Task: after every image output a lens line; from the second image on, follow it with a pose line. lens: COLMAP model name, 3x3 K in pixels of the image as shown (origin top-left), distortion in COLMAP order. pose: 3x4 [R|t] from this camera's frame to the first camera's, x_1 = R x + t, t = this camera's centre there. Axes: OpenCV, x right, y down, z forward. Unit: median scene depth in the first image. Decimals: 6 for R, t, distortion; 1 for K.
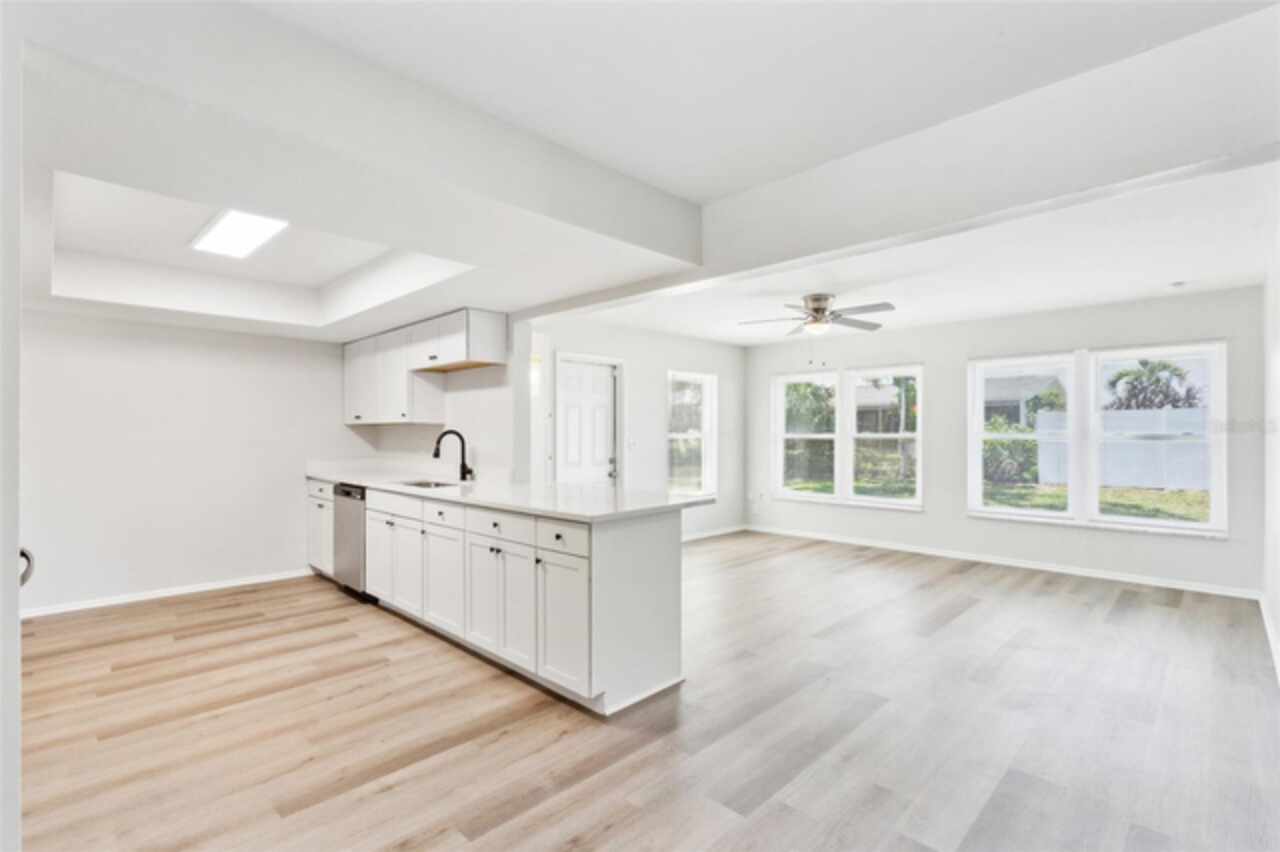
lens RADIAL K [[585.0, 0, 635.8], [0, 585.0, 422.8], [0, 0, 1]] dist [-0.004066, 0.000085]
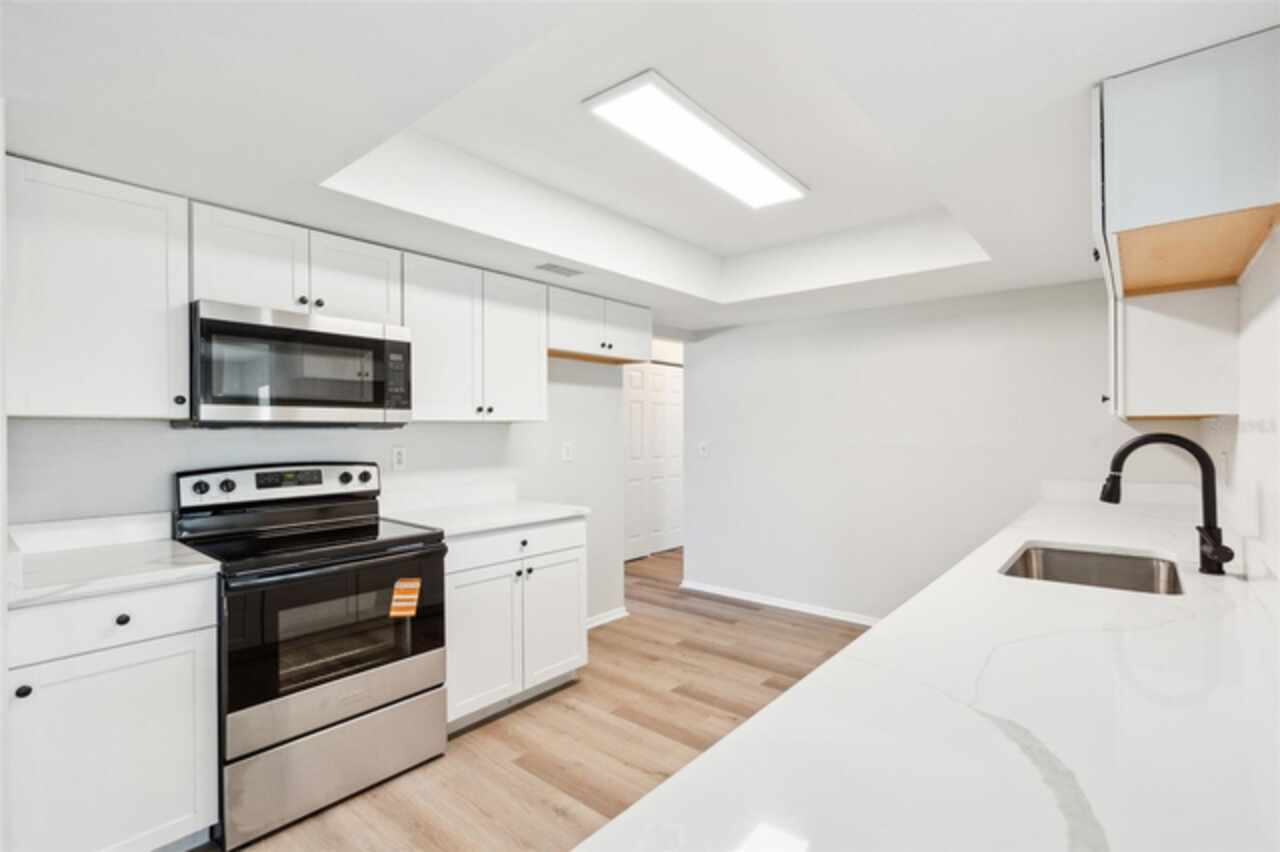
lens RADIAL K [[585.0, 0, 641.0], [0, 585.0, 427.8], [0, 0, 1]] dist [-0.004066, 0.000085]
pose [[0.092417, -0.003865, -0.995713, 0.021513], [0.017468, 0.999845, -0.002260, 0.004822], [0.995567, -0.017184, 0.092470, 0.648991]]
